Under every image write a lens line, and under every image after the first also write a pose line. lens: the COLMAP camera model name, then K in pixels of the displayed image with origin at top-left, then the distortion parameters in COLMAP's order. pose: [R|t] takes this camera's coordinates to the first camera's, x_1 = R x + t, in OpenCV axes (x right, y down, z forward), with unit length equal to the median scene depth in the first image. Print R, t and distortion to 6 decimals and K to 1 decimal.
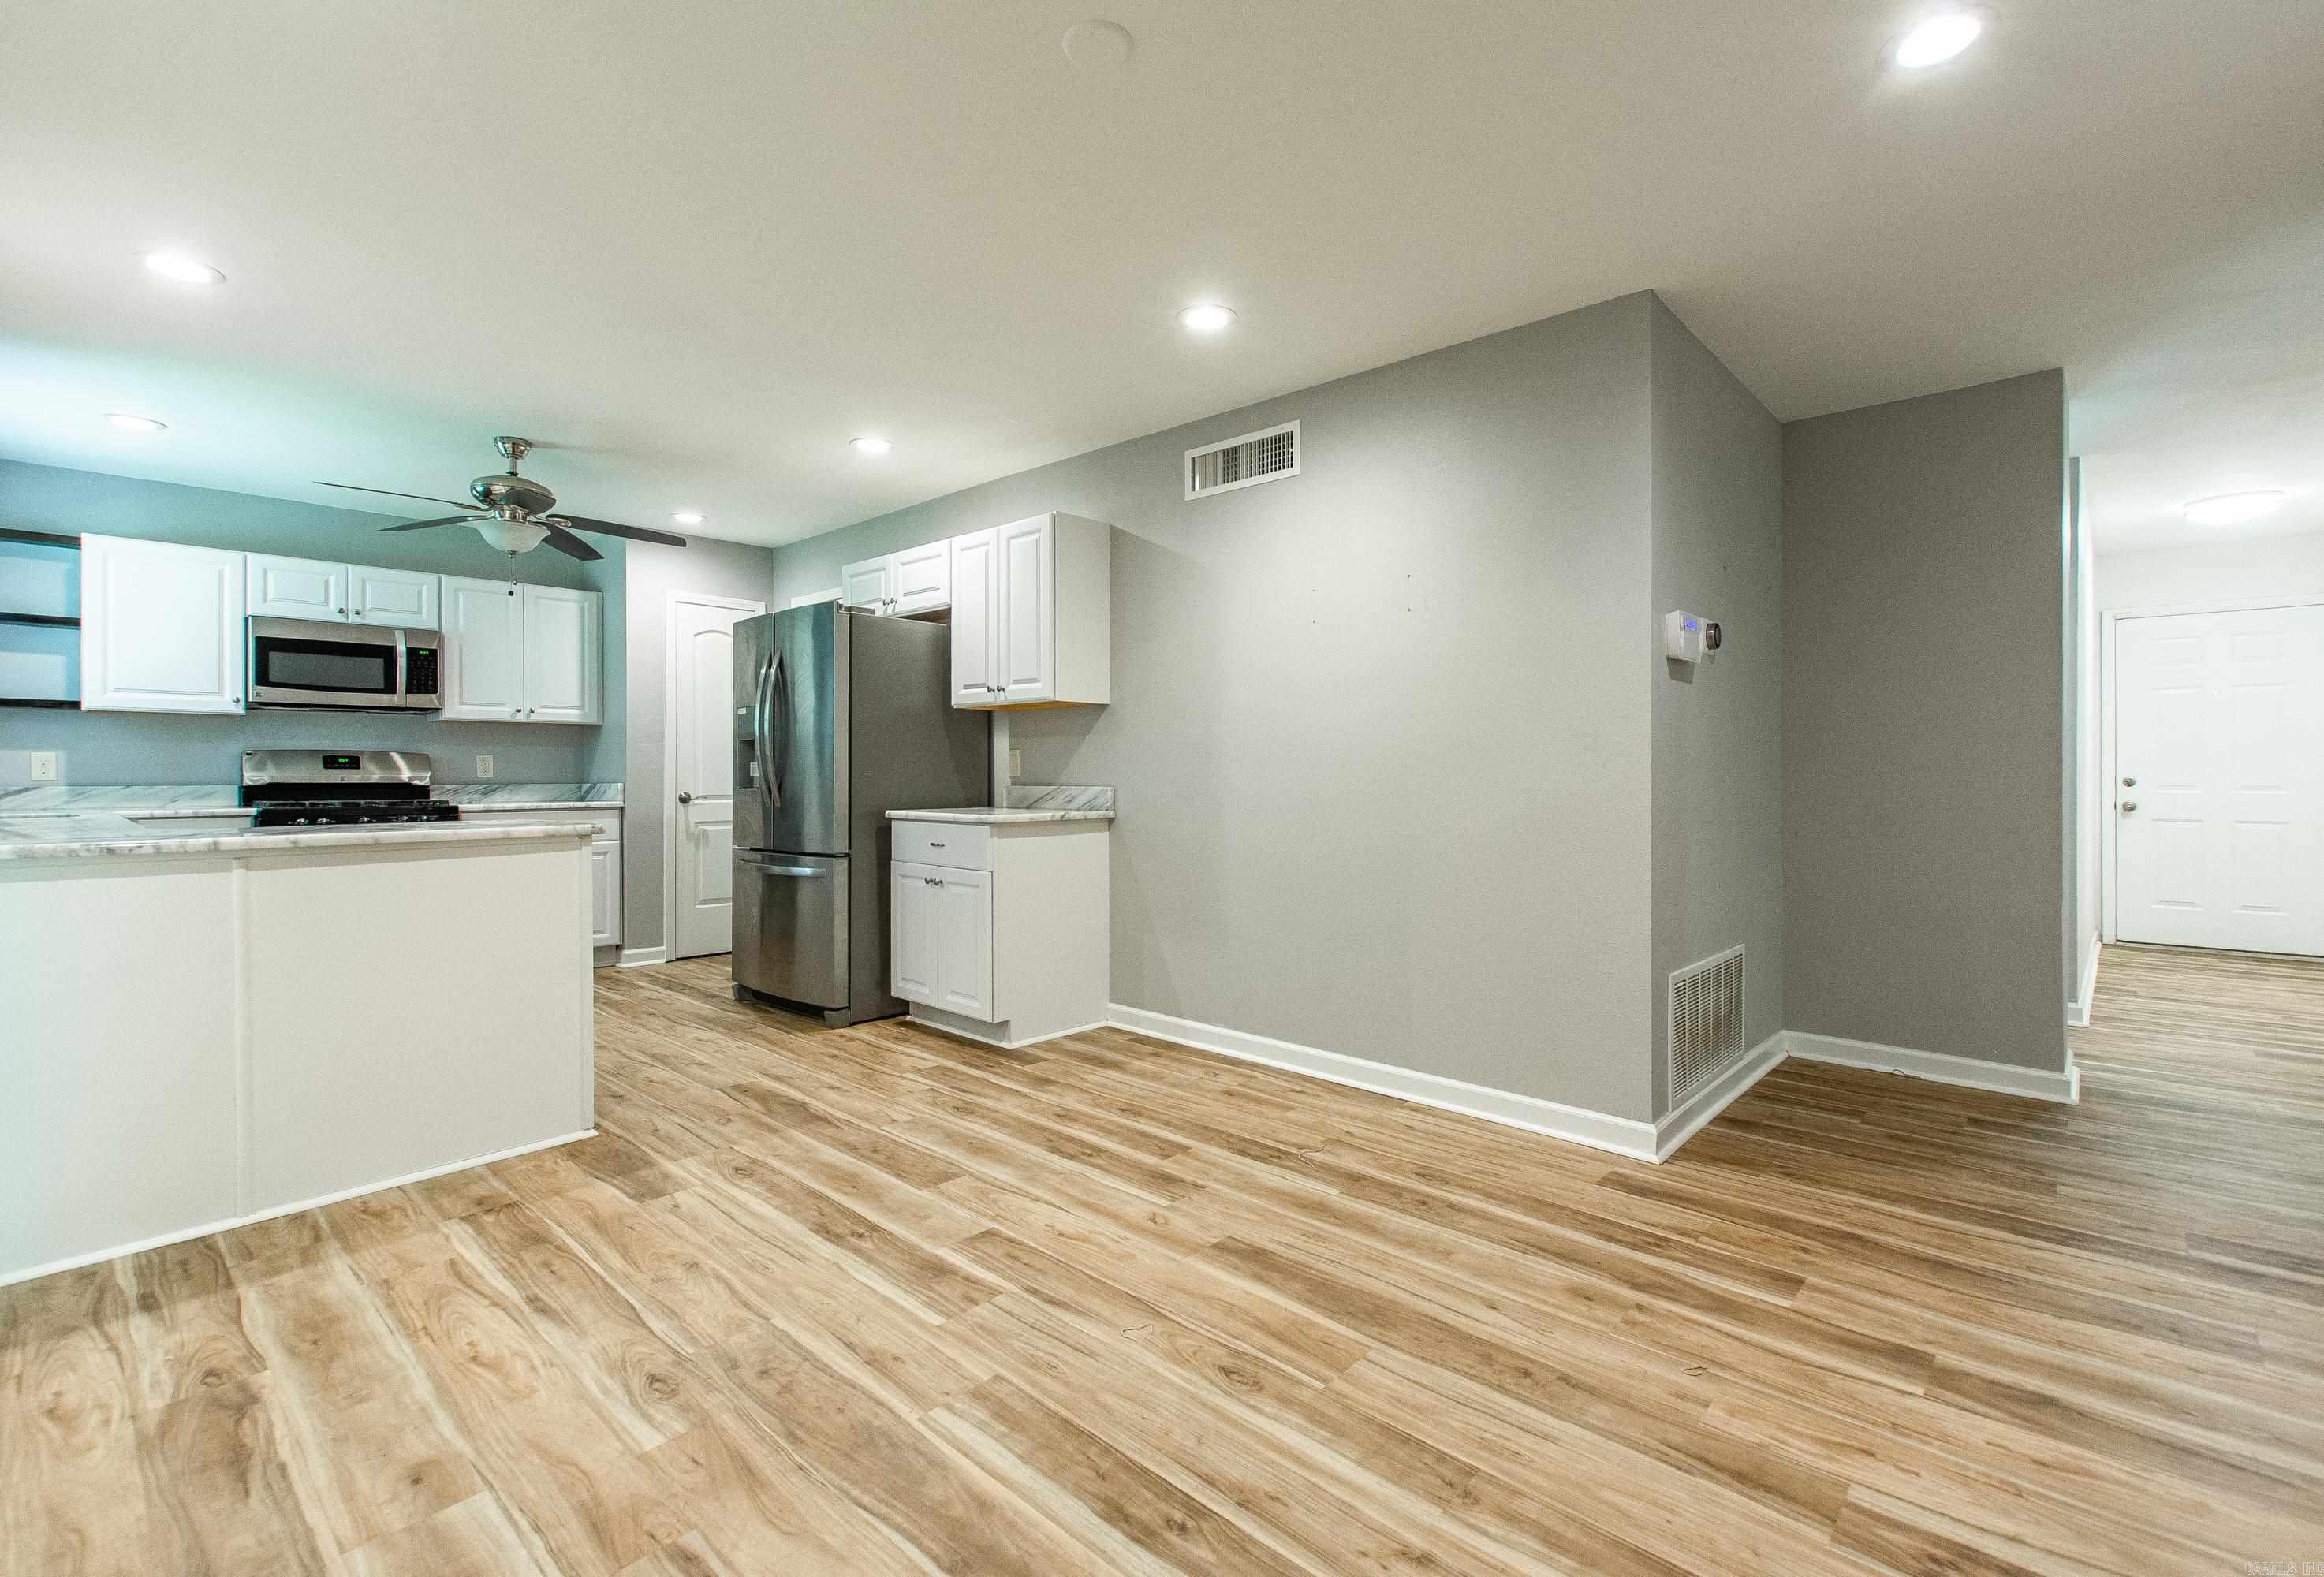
lens RADIAL K [[1061.7, 0, 1127.3], [0, 1061.7, 784.4], [0, 0, 1]] dist [0.001633, -0.001412]
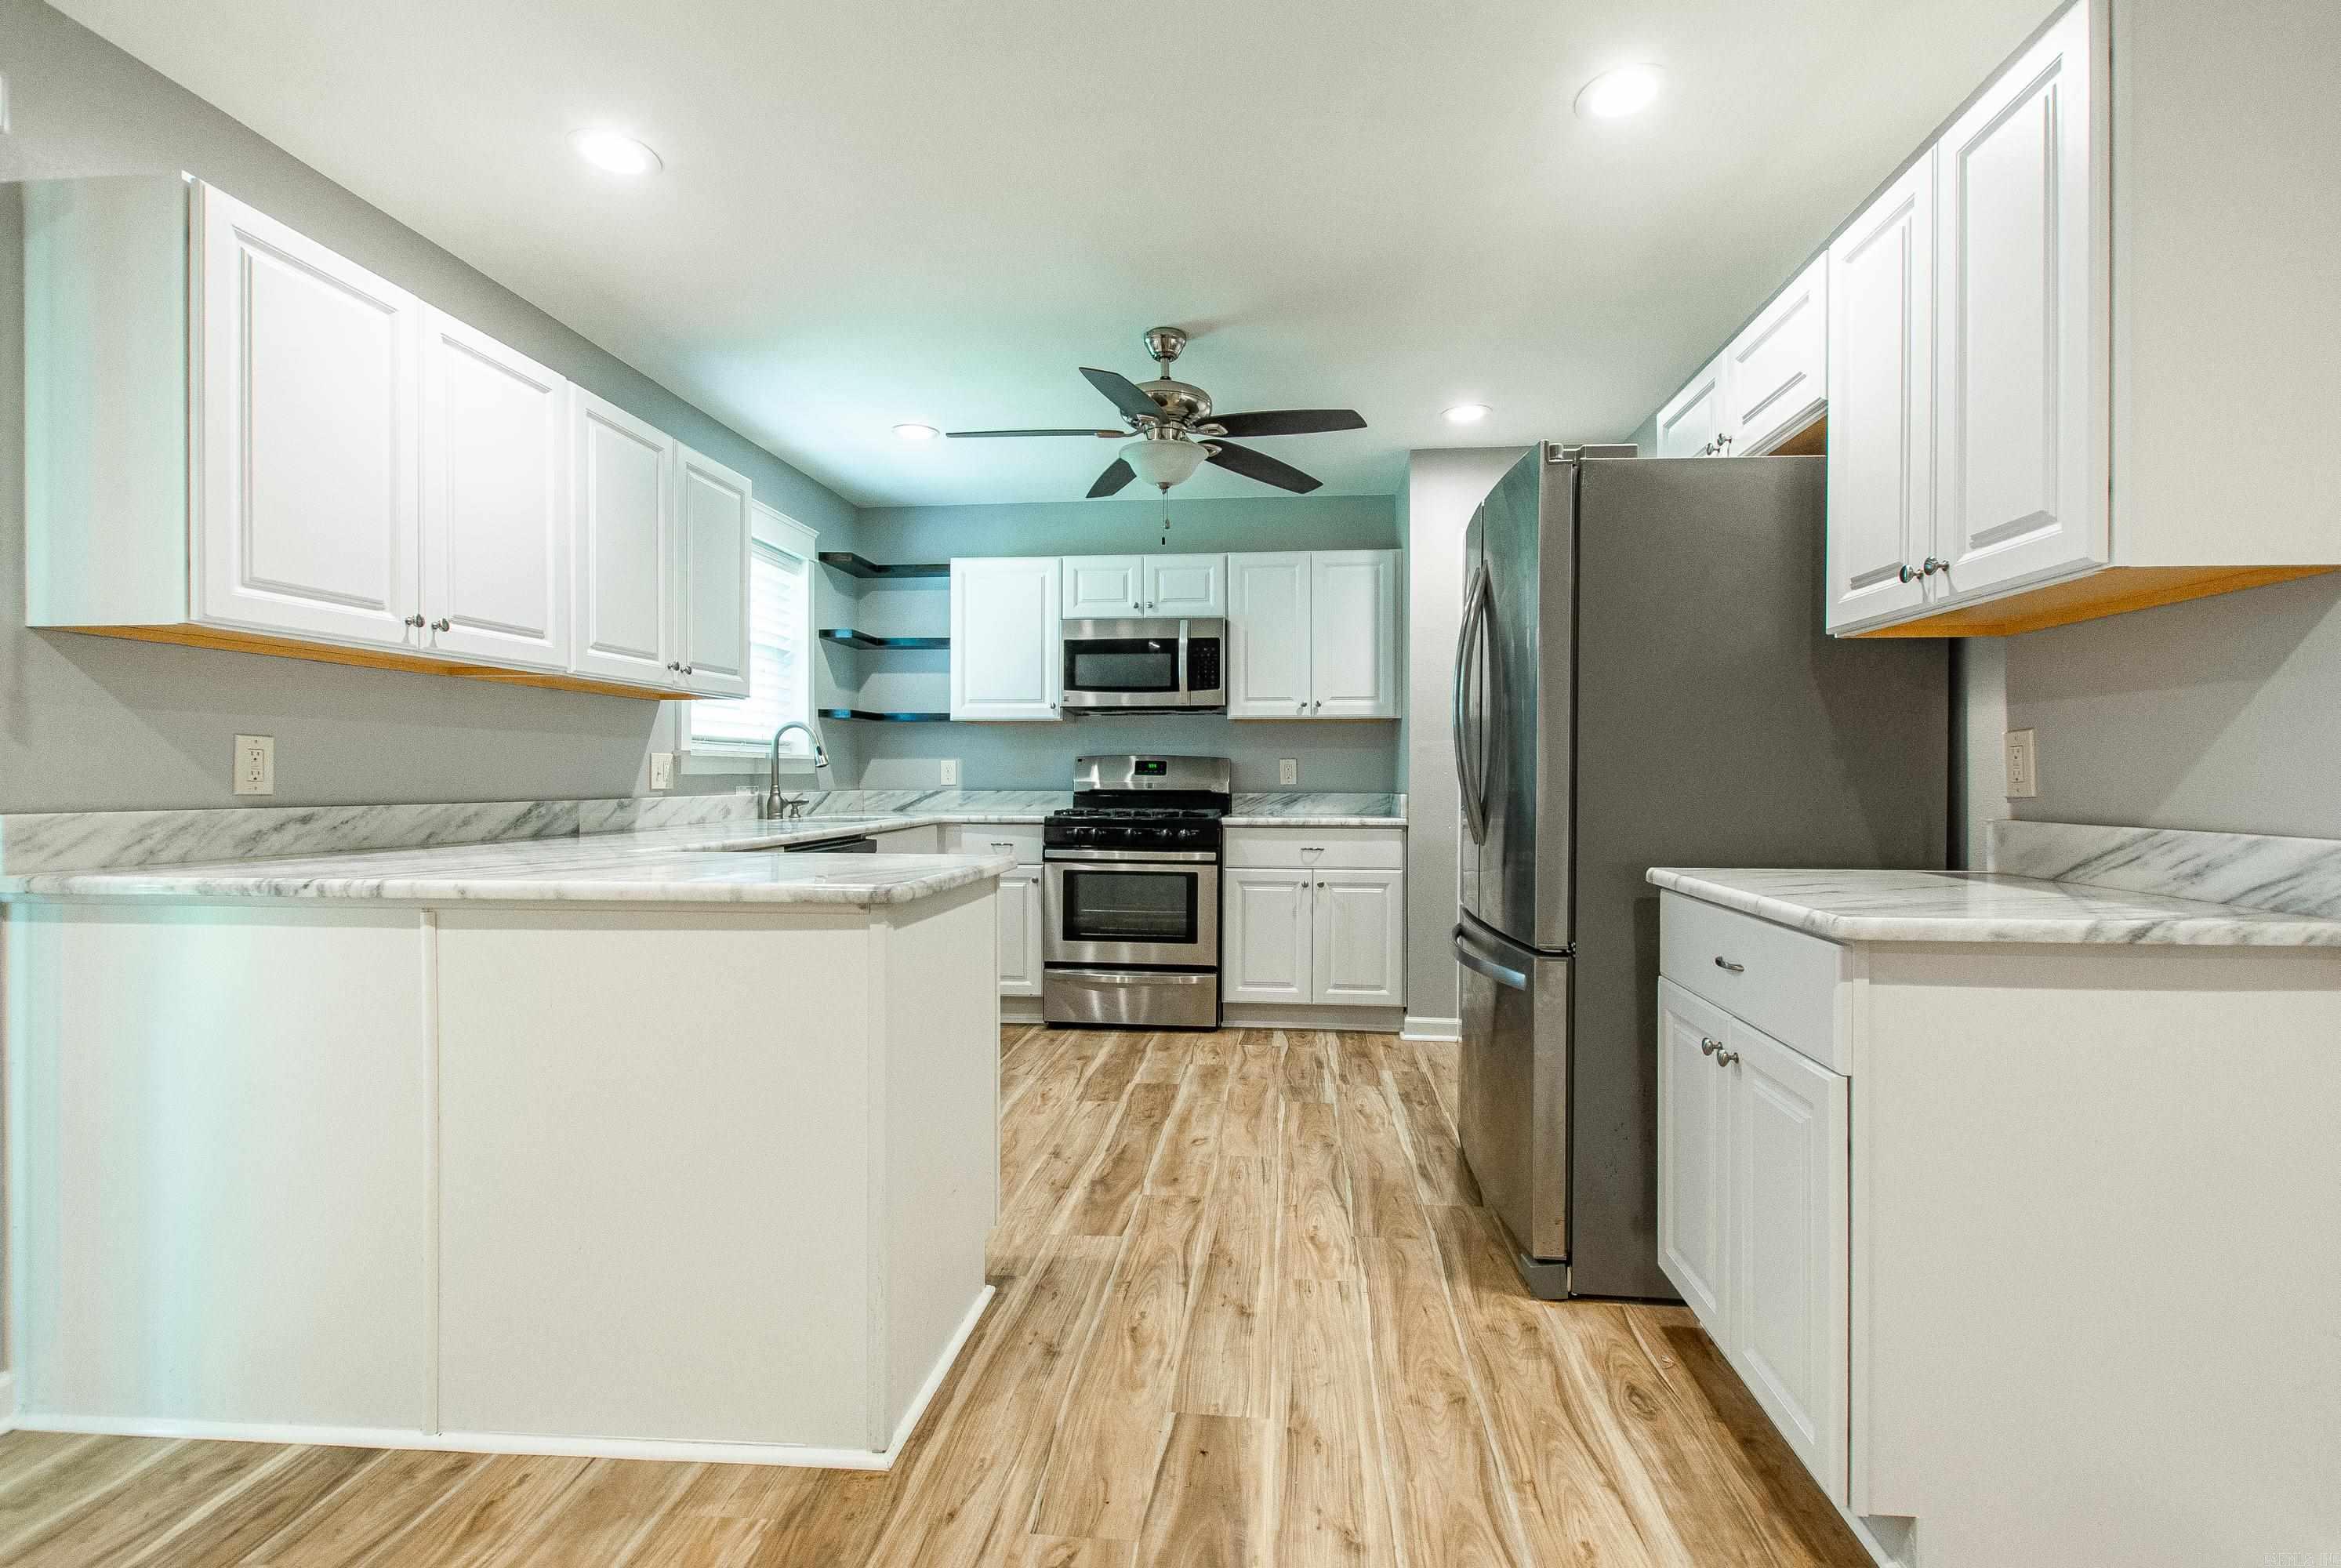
lens RADIAL K [[1047.3, 0, 1170.5], [0, 1047.3, 784.0], [0, 0, 1]] dist [-0.001793, -0.000590]
pose [[0.616338, 0.008722, -0.787433, 0.009355], [-0.011388, 0.999933, 0.002162, -0.016182], [0.787399, 0.007634, 0.616396, 0.812093]]
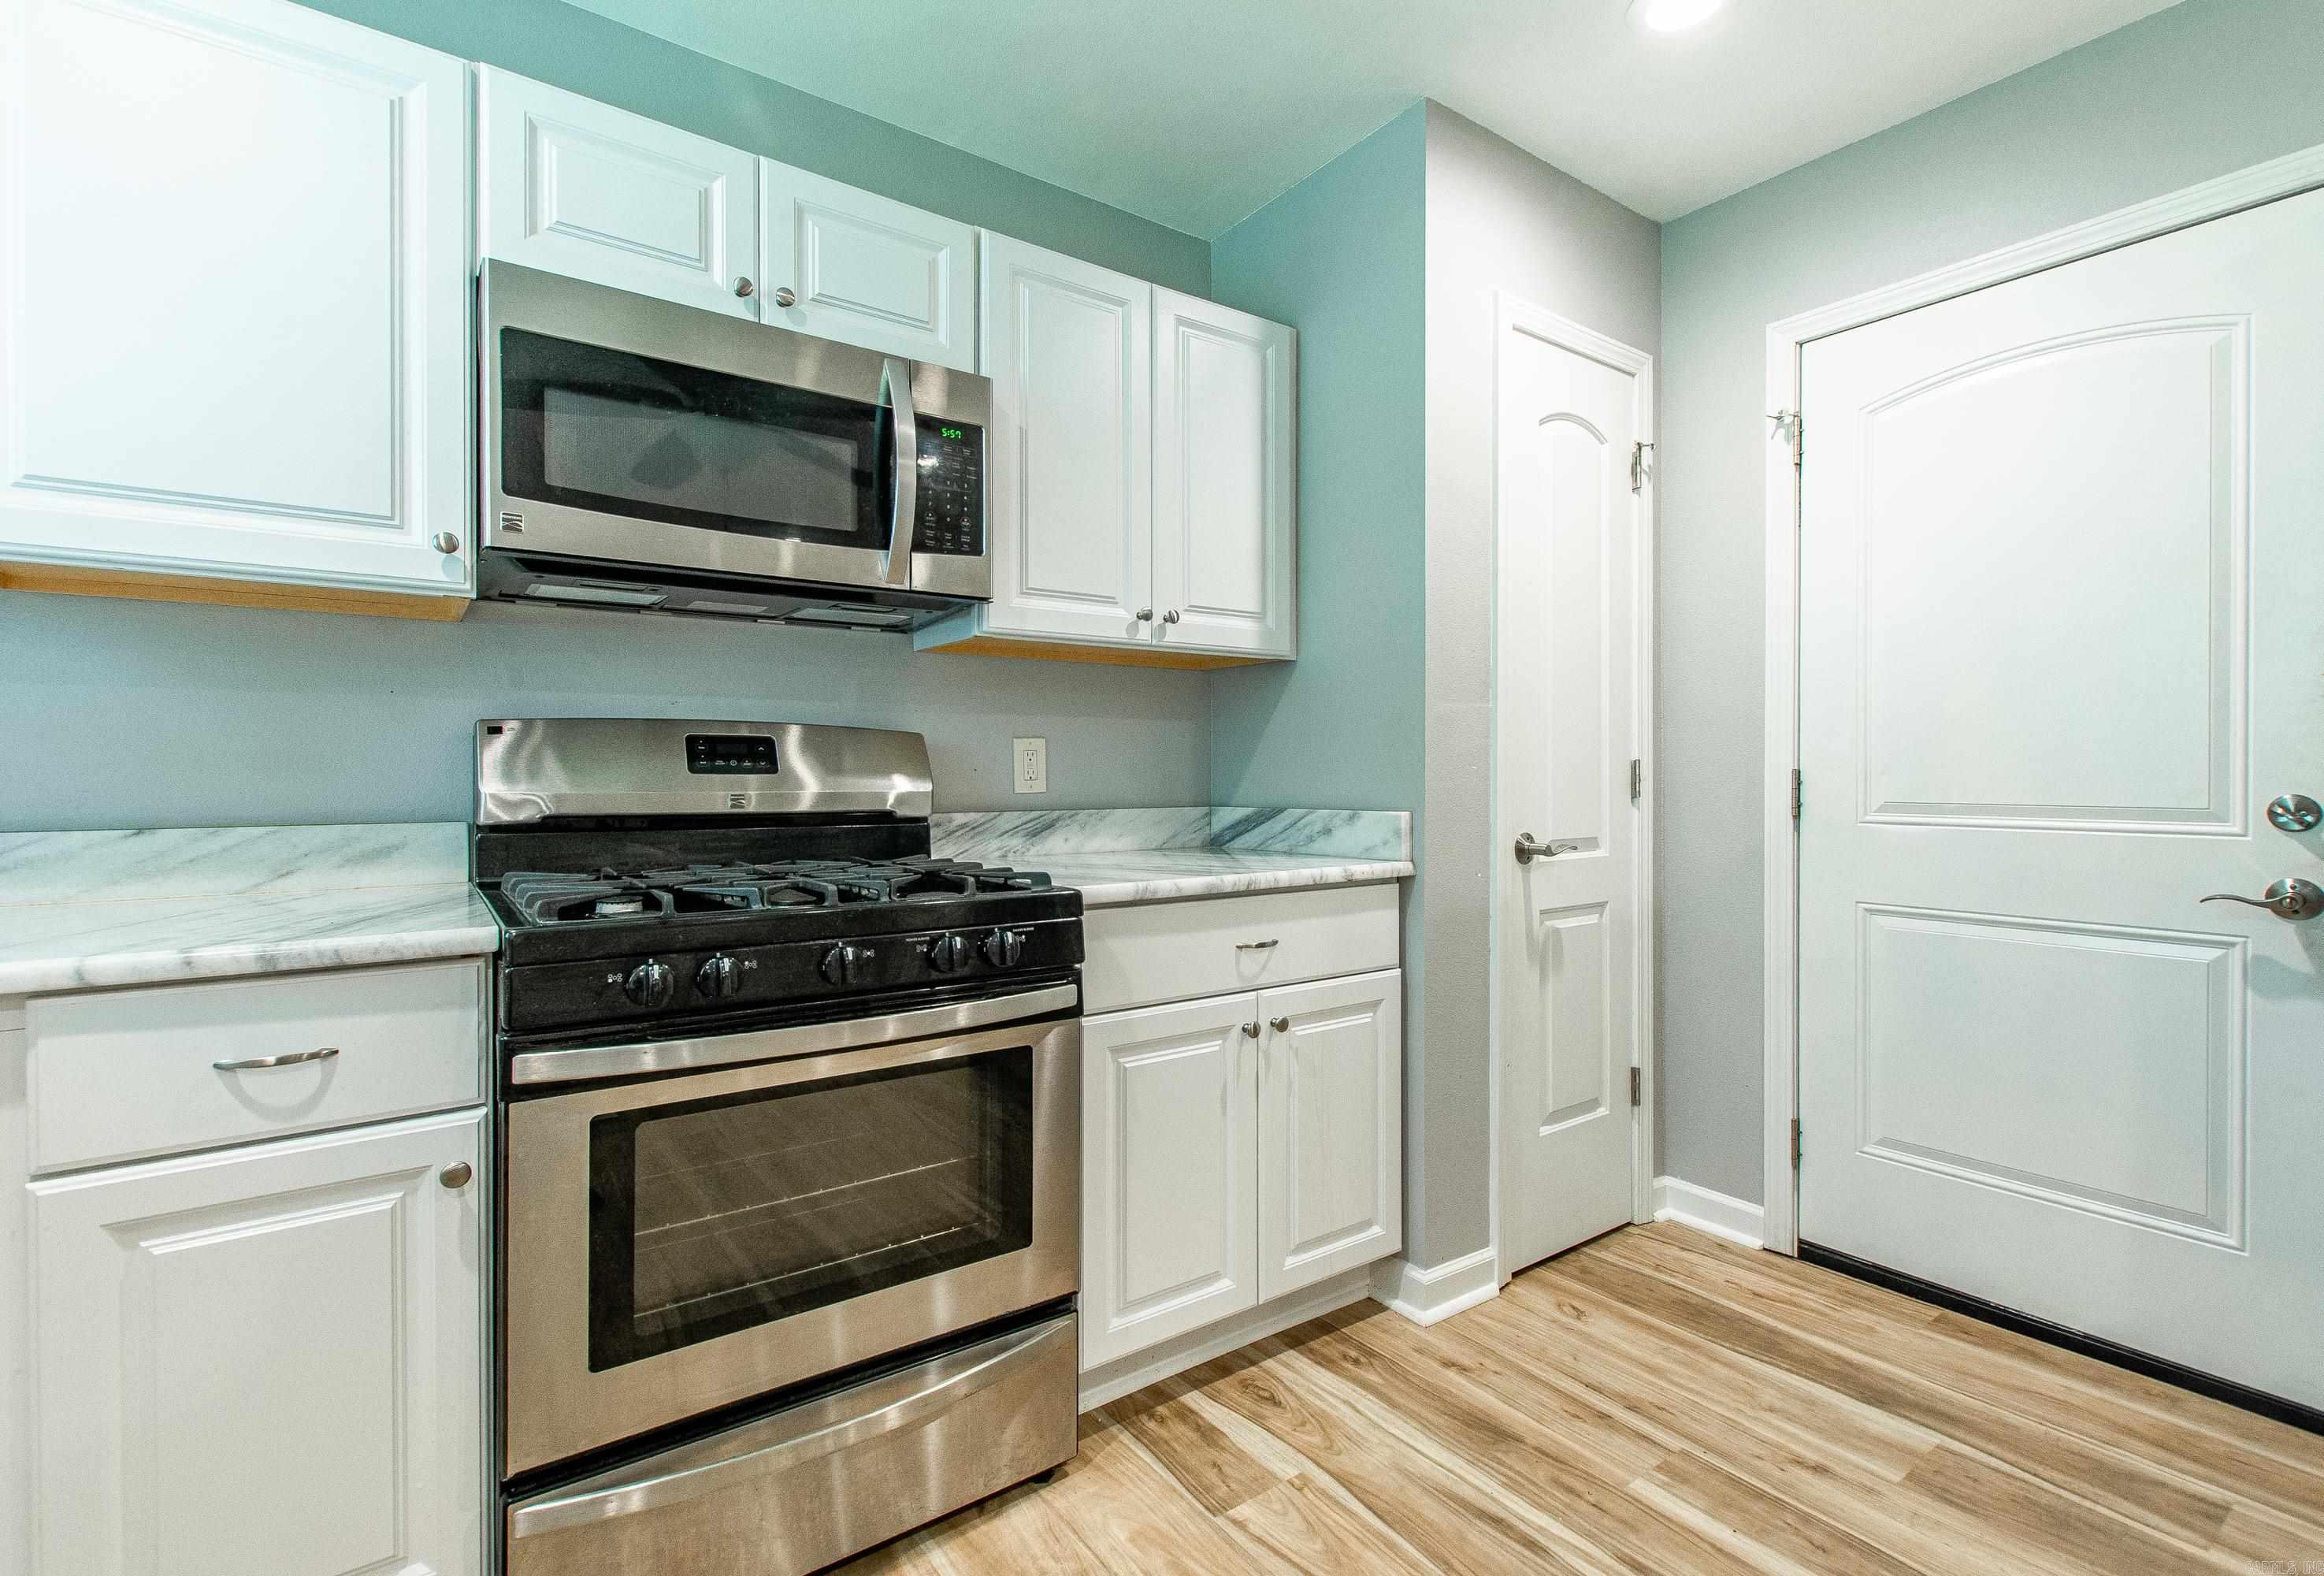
lens RADIAL K [[988.2, 0, 1010.0], [0, 988.2, 778.9], [0, 0, 1]] dist [0.001613, 0.000018]
pose [[0.990332, 0.000892, -0.138717, -1.118240], [-0.001831, 0.999976, -0.006636, -0.020023], [0.138708, 0.006826, 0.990310, 1.275101]]
